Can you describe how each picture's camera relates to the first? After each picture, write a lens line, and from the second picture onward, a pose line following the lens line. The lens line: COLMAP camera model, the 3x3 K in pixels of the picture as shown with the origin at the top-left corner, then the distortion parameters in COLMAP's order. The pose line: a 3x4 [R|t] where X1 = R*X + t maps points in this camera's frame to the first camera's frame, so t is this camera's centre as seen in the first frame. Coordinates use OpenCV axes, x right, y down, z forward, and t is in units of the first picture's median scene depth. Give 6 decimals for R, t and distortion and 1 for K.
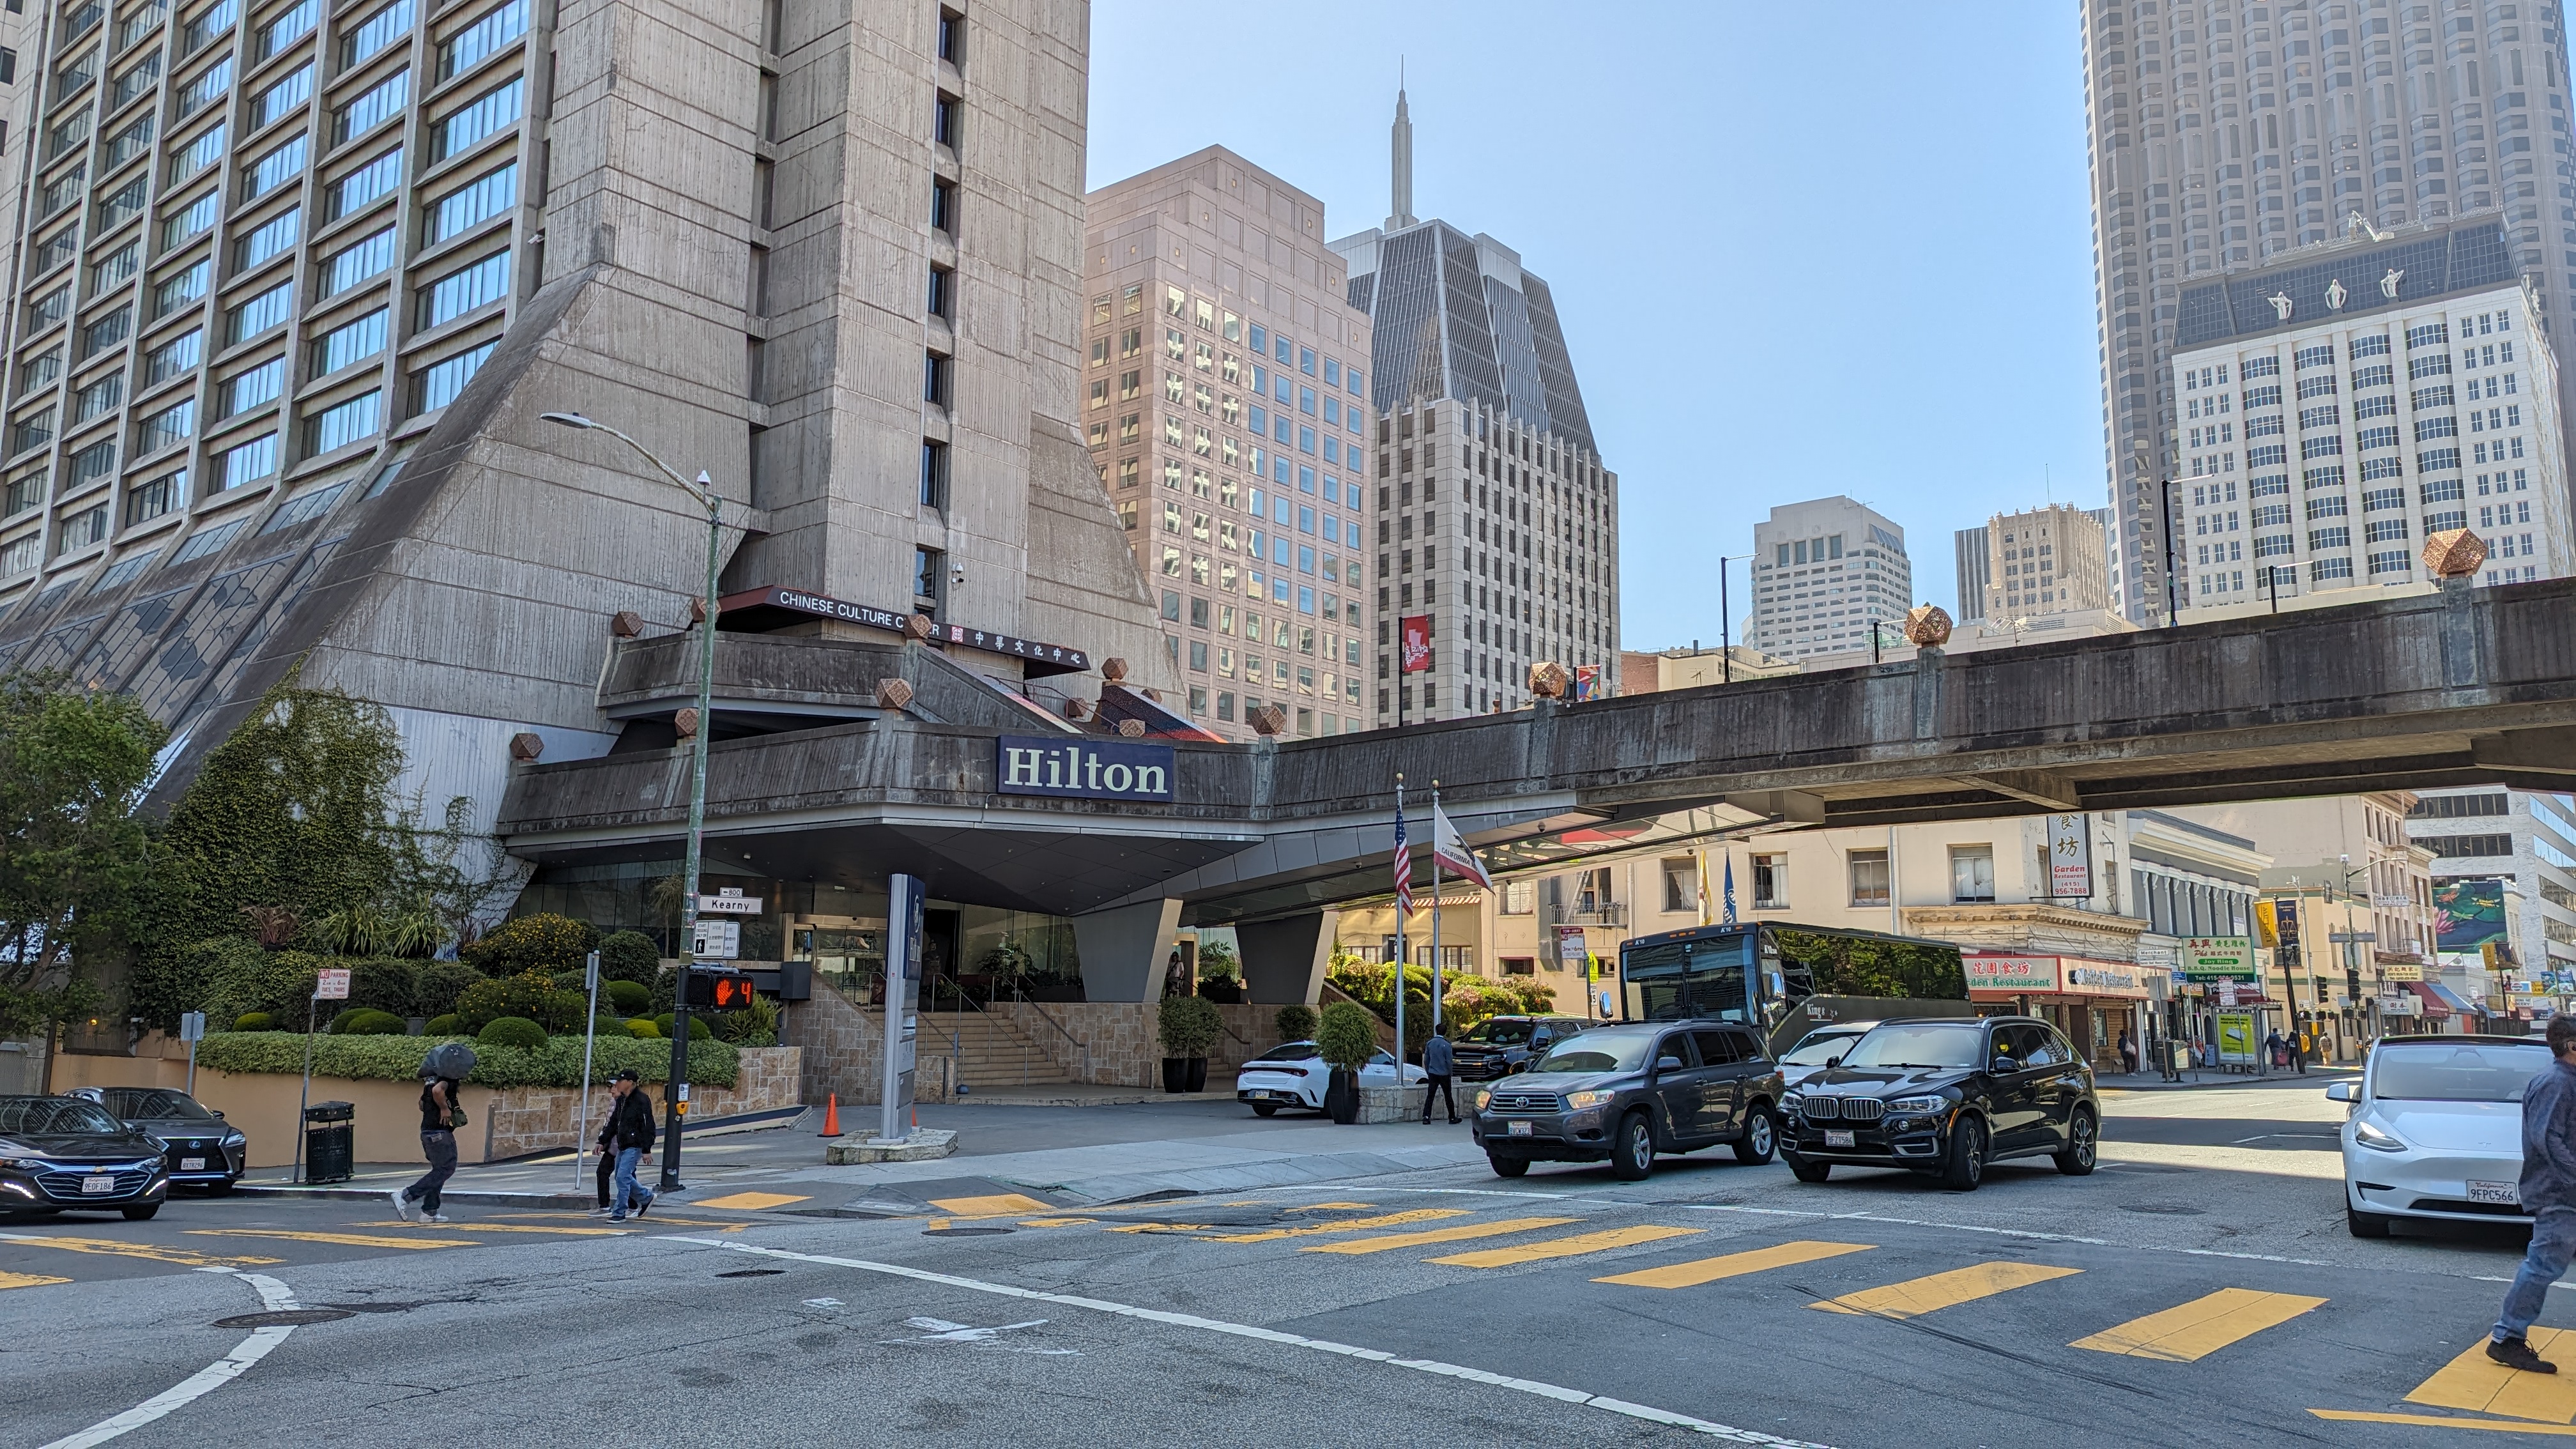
lens RADIAL K [[1808.2, 0, 1288.0], [0, 1808.2, 724.5], [0, 0, 1]] dist [0.040301, -0.002094]
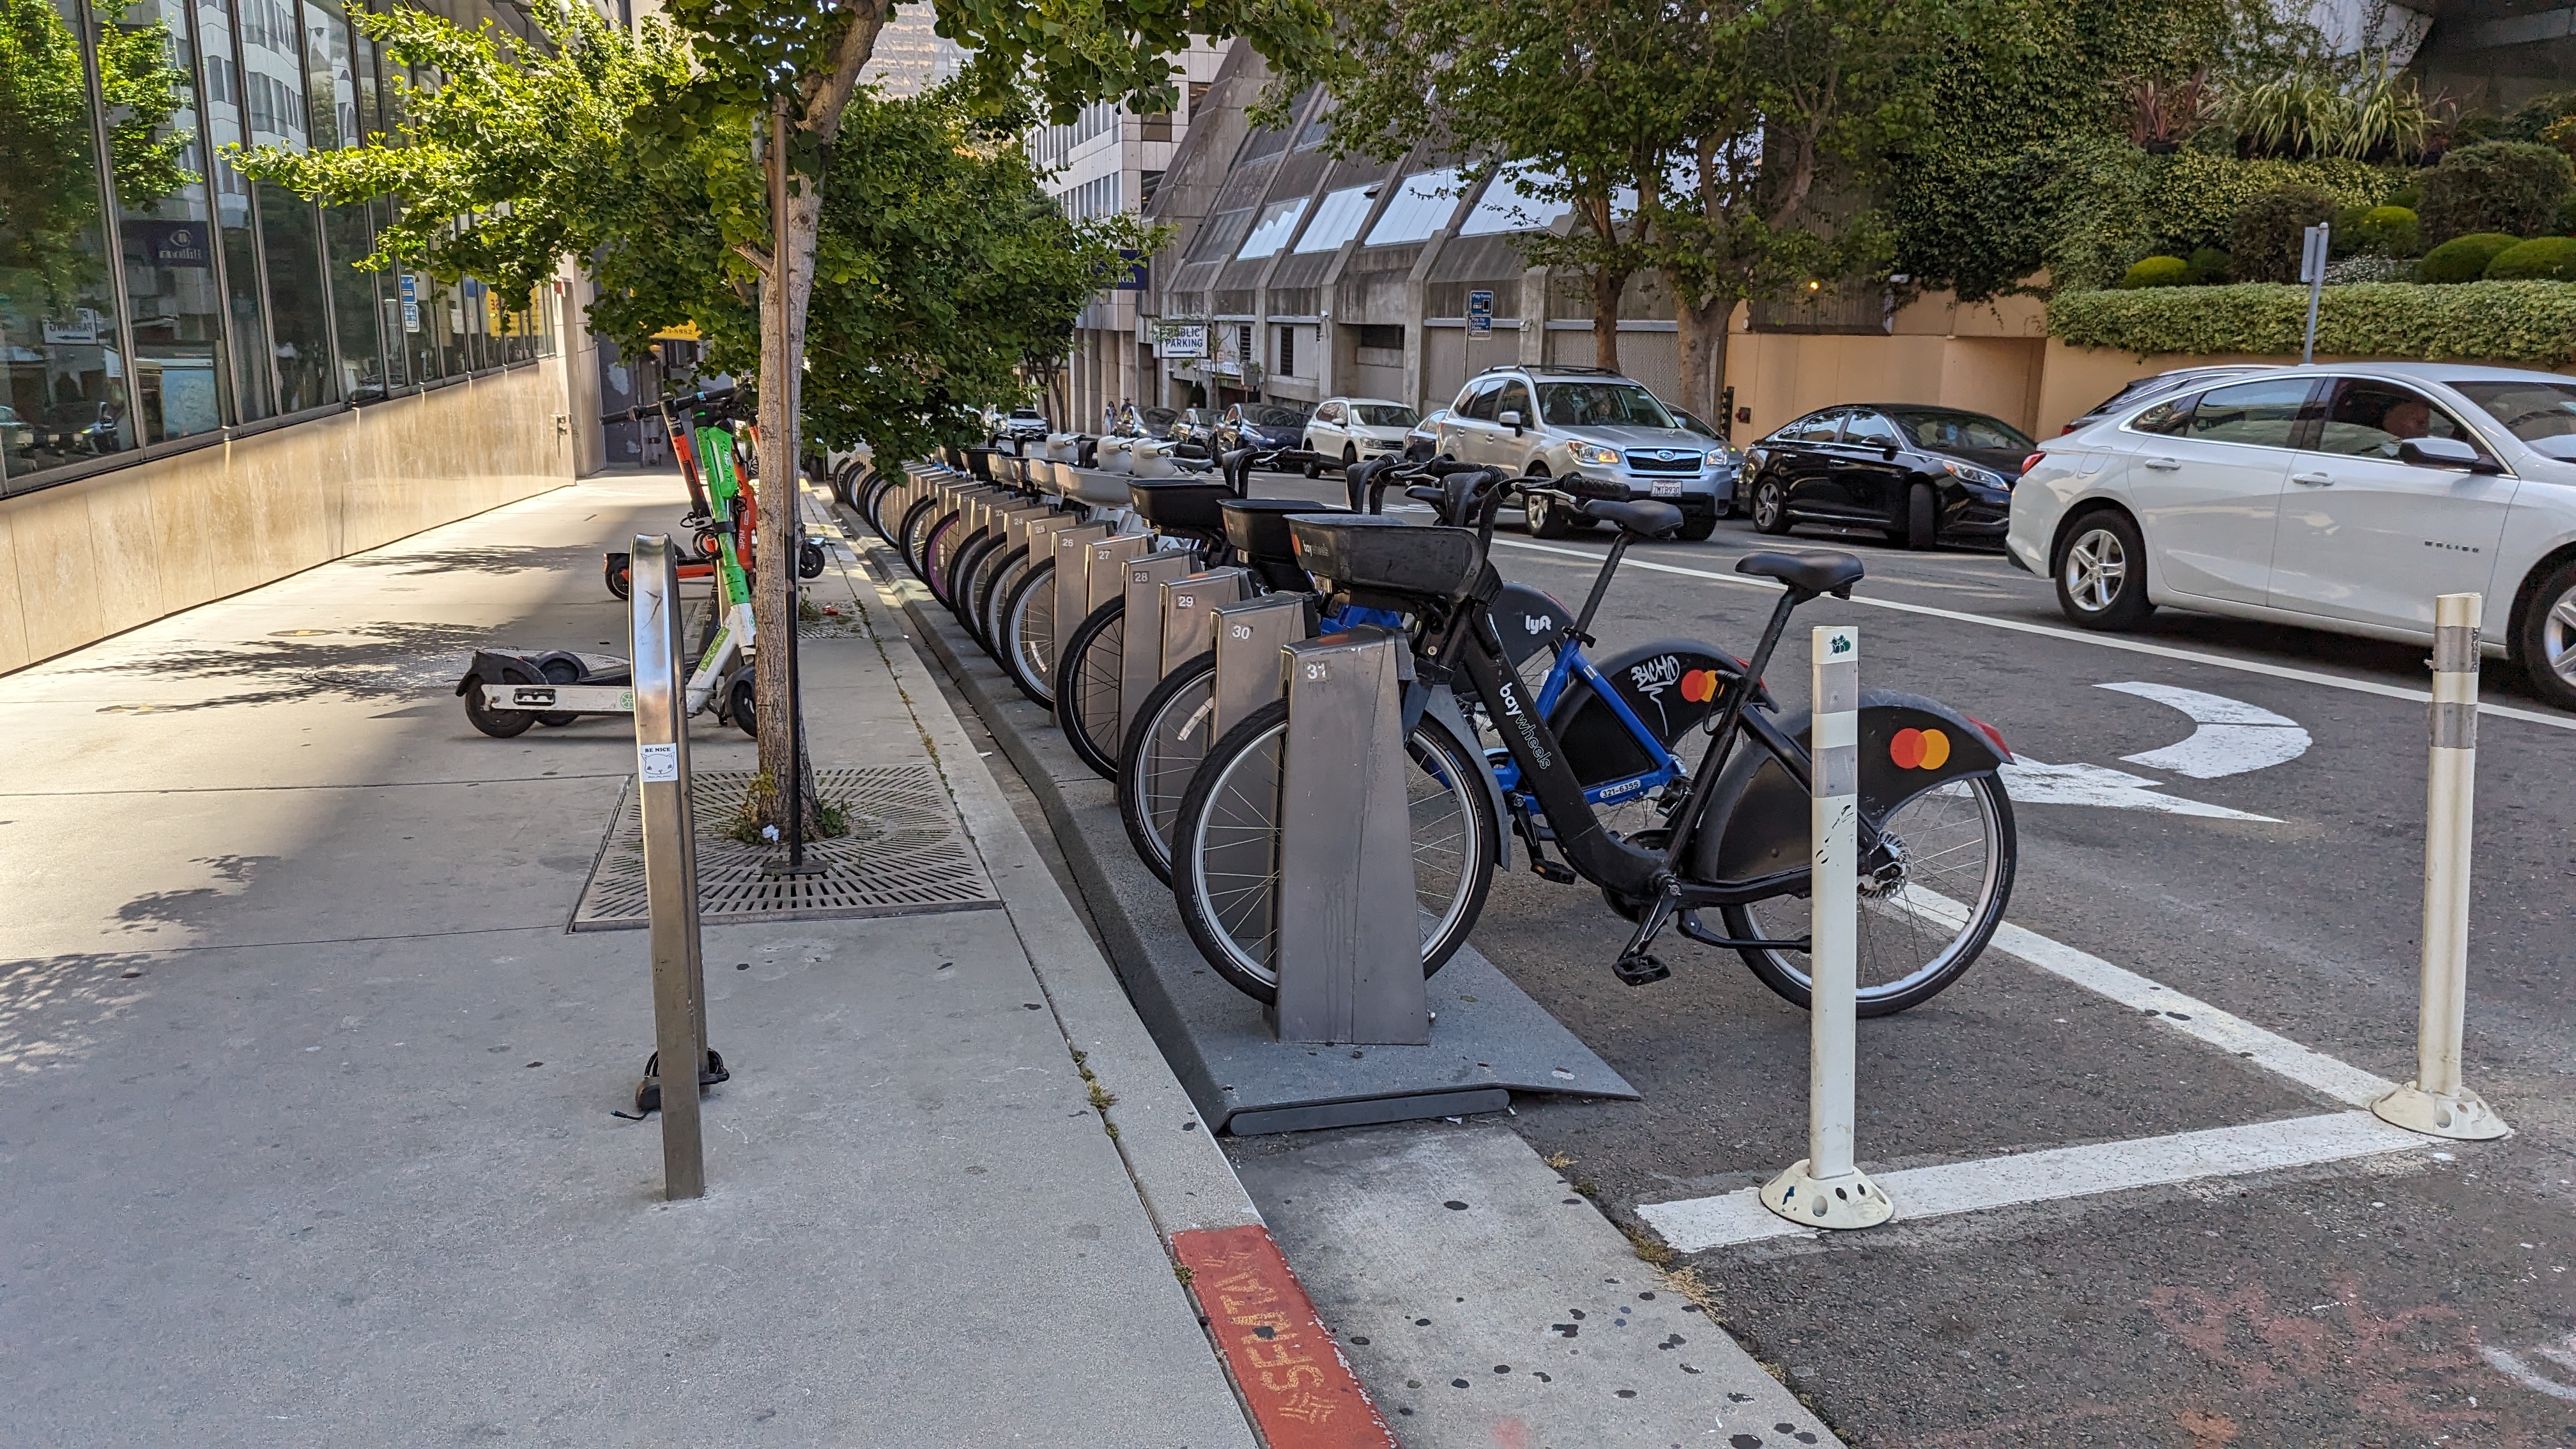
lens RADIAL K [[1808.2, 0, 1288.0], [0, 1808.2, 724.5], [0, 0, 1]] dist [0.040301, -0.002094]
pose [[0.842516, 0.118477, -0.525481, -0.400289], [0.072639, 0.941614, 0.328765, 0.071593], [0.533752, -0.315160, 0.784719, 0.280496]]
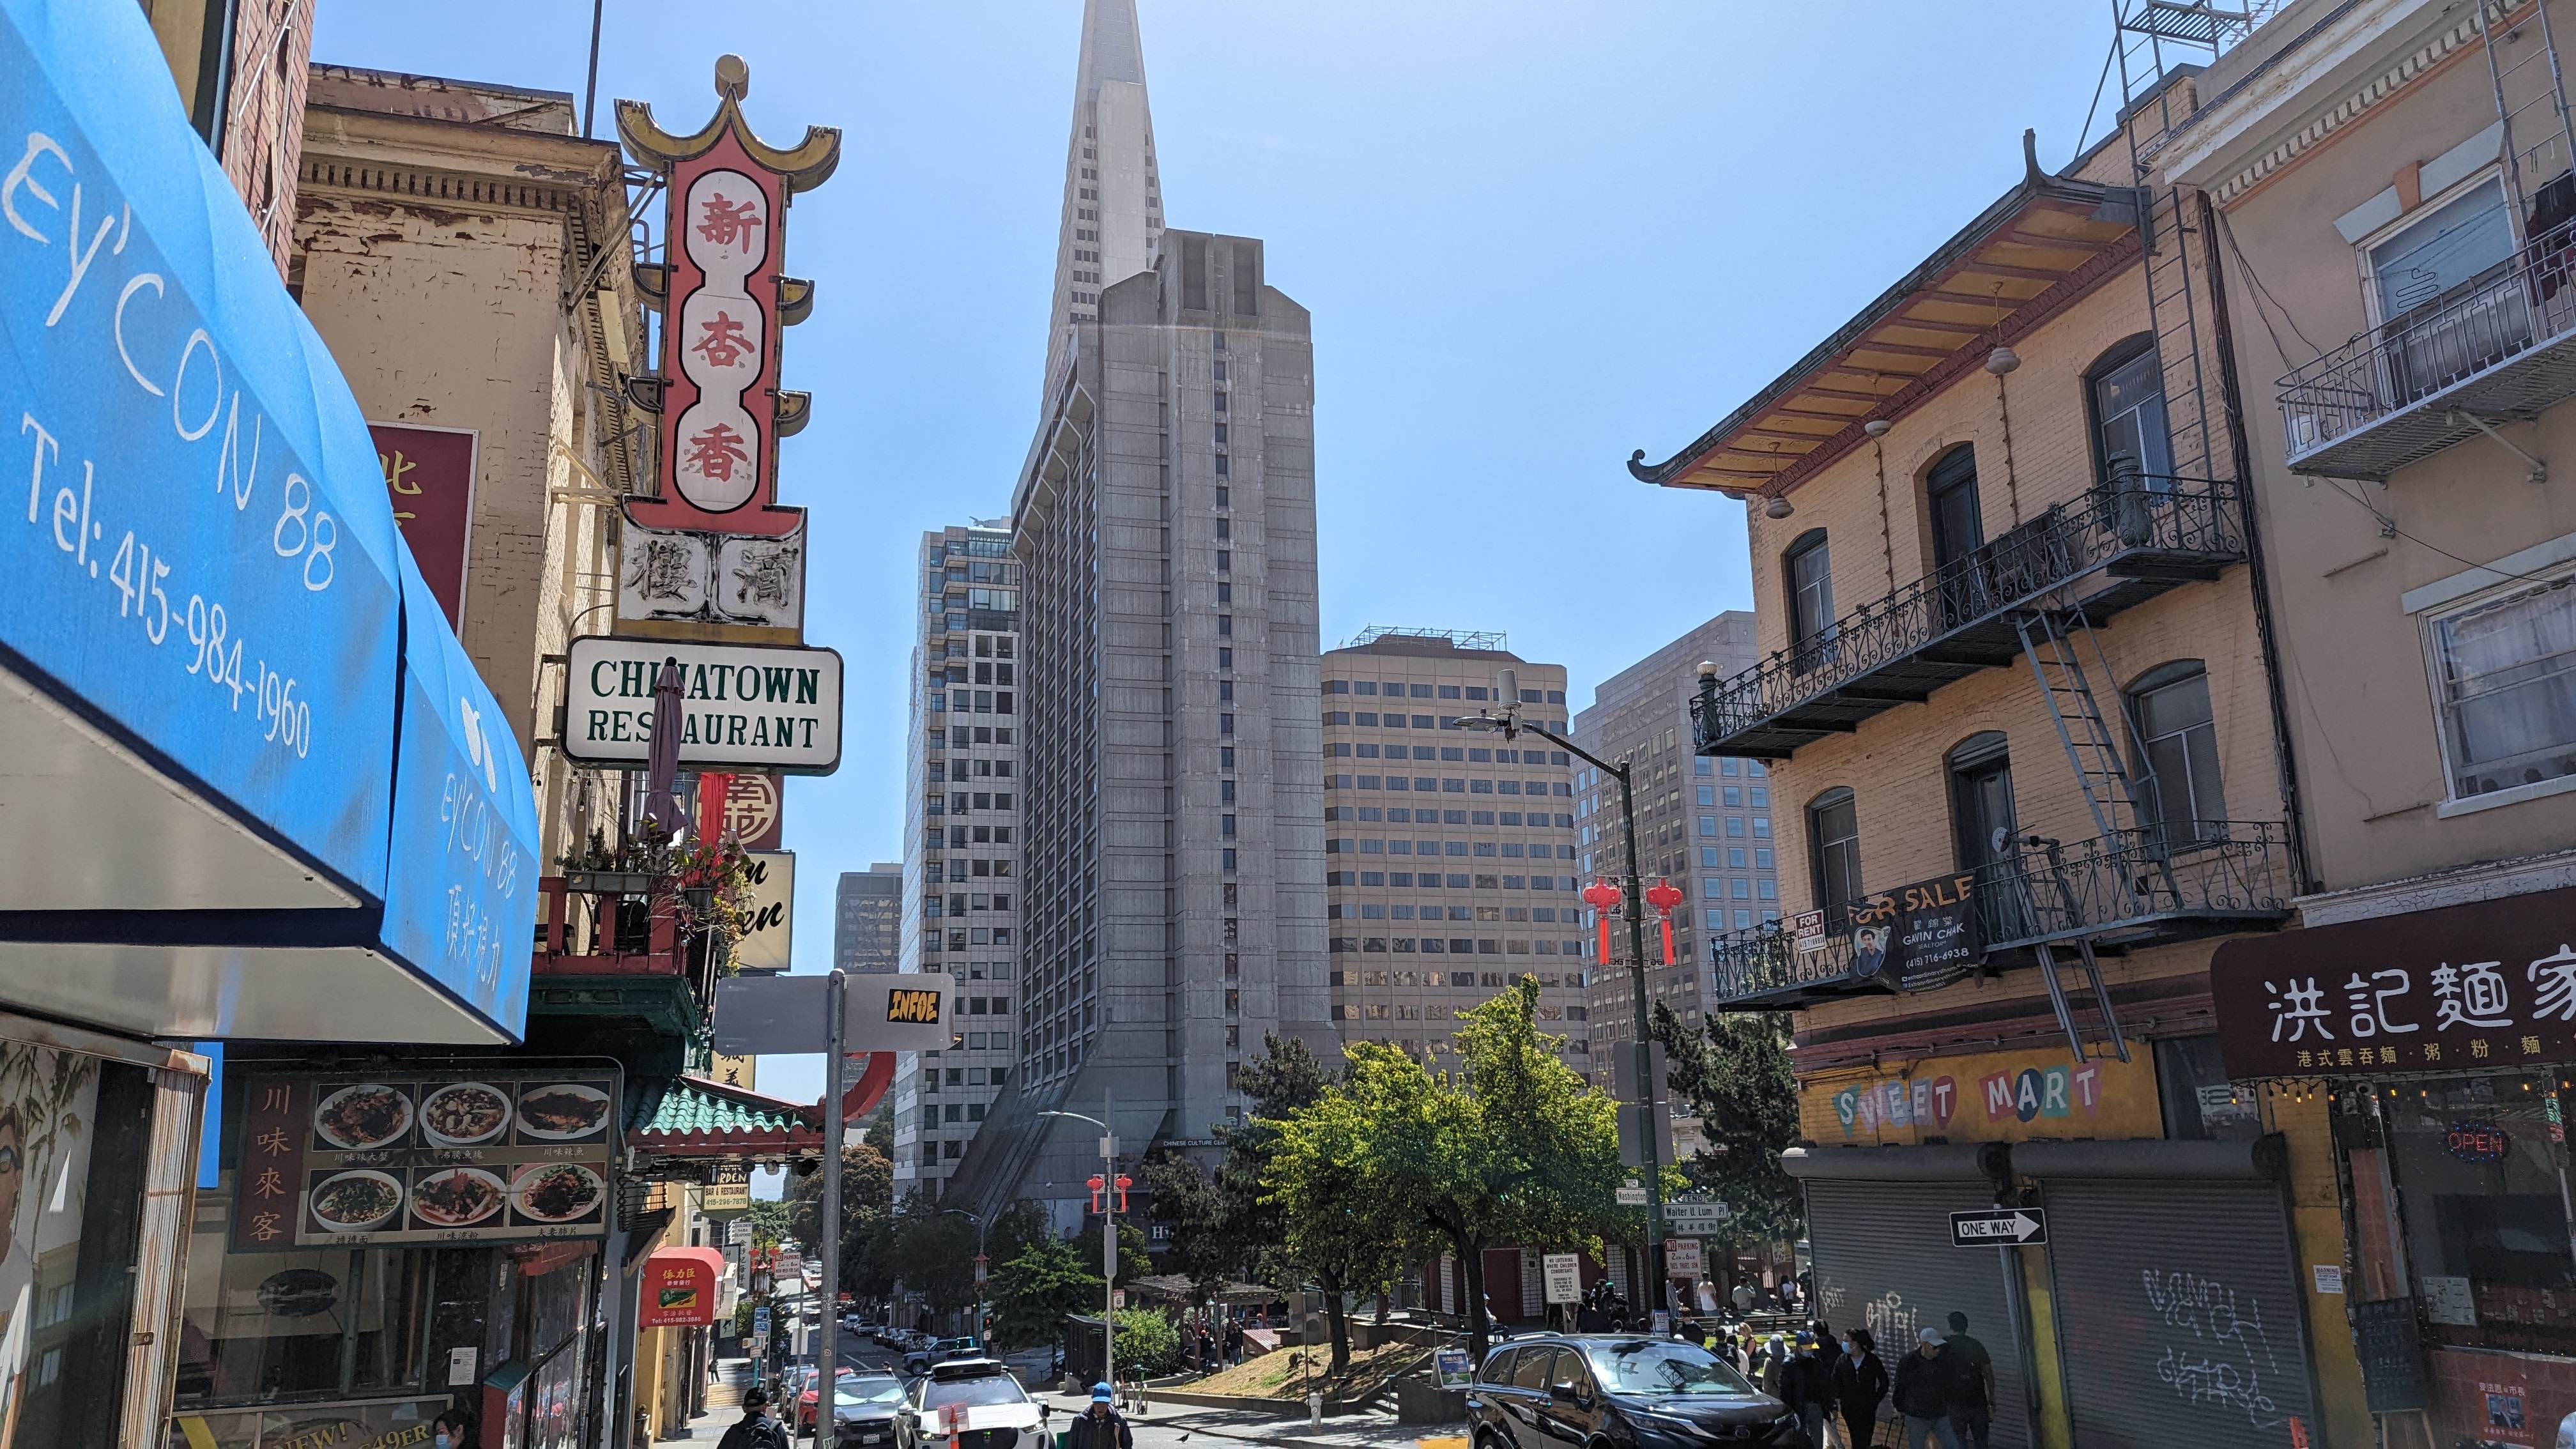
lens RADIAL K [[1808.2, 0, 1288.0], [0, 1808.2, 724.5], [0, 0, 1]] dist [0.040301, -0.002094]
pose [[0.821884, -0.167665, -0.544422, 1.670881], [0.121572, 0.985312, -0.119915, -0.386159], [0.556532, 0.032369, 0.830196, -1.366713]]
